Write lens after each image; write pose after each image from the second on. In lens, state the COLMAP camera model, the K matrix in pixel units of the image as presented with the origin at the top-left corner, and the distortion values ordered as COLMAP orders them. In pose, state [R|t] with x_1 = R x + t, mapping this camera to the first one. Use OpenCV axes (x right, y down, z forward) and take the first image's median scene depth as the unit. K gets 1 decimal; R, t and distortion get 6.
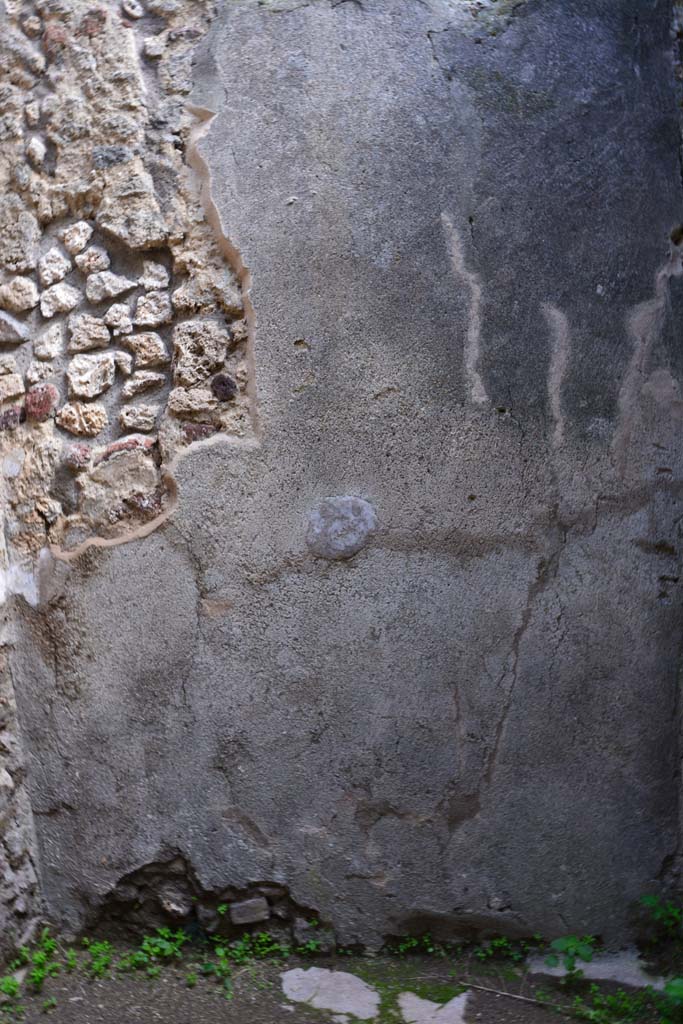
lens RADIAL K [[791.8, 0, 331.4], [0, 791.8, 511.0], [0, 0, 1]] dist [-0.136811, 0.080446]
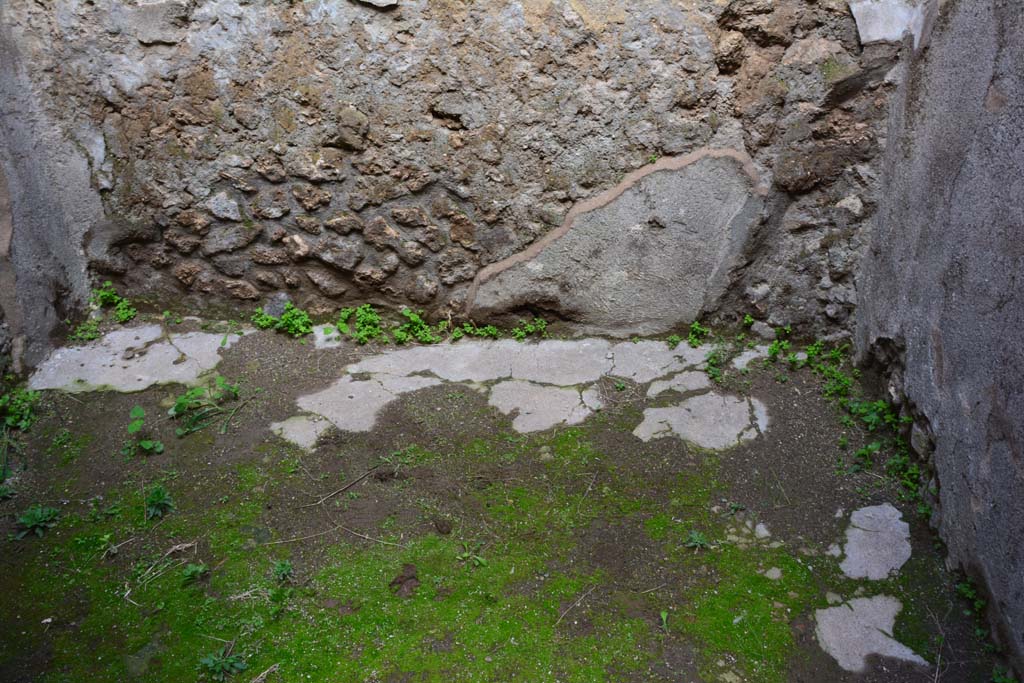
lens RADIAL K [[791.8, 0, 513.3], [0, 791.8, 346.0], [0, 0, 1]] dist [-0.136811, 0.080446]
pose [[-0.023375, 0.532726, -0.845965, 0.696644], [0.028114, 0.846212, 0.532105, -0.092121], [0.999331, -0.011346, -0.034757, 0.595513]]
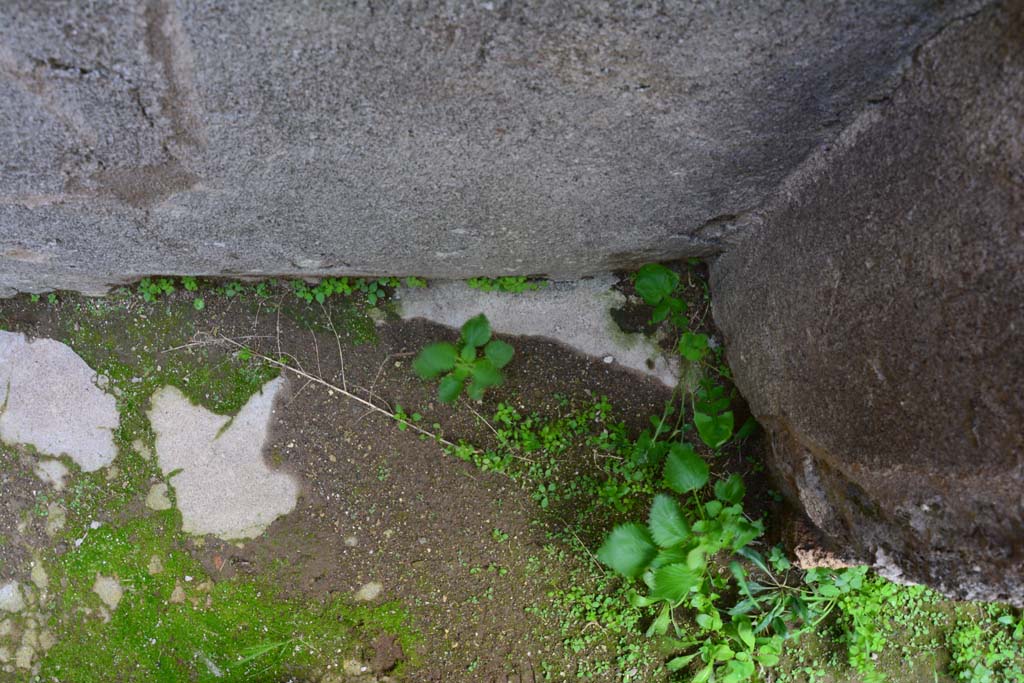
lens RADIAL K [[791.8, 0, 513.4], [0, 791.8, 338.0], [0, 0, 1]] dist [-0.136811, 0.080446]
pose [[0.991159, -0.112209, 0.070802, 0.311856], [-0.050371, 0.175448, 0.983199, 0.077120], [-0.122745, -0.978073, 0.168245, 0.921321]]
